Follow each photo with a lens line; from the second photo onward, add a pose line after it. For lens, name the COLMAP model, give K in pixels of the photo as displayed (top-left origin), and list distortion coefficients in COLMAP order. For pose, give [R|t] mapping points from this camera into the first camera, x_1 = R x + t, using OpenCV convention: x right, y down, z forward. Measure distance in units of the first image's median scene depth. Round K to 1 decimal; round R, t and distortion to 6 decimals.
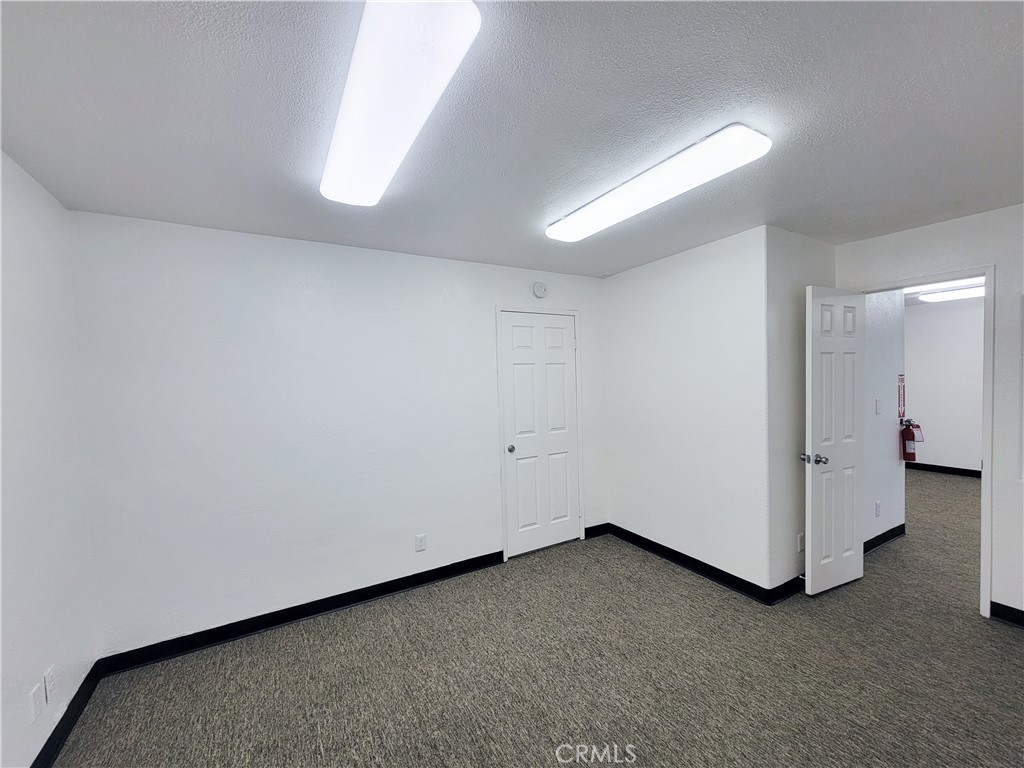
lens RADIAL K [[418.4, 0, 520.3], [0, 418.4, 390.6], [0, 0, 1]] dist [0.001516, 0.000102]
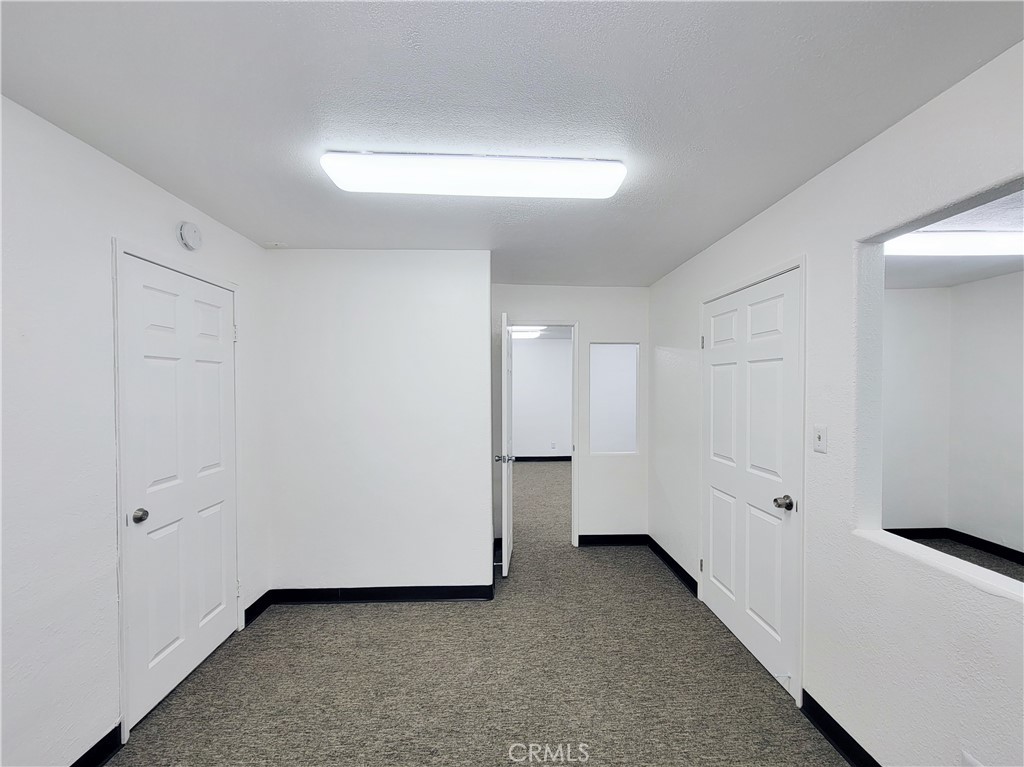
lens RADIAL K [[428.9, 0, 517.9], [0, 428.9, 386.3], [0, 0, 1]] dist [0.001936, 0.000501]
pose [[0.460418, 0.022638, 0.887414, -0.304528], [0.012032, 0.999424, -0.031738, -0.002242], [-0.887621, 0.025290, 0.459880, 0.339162]]
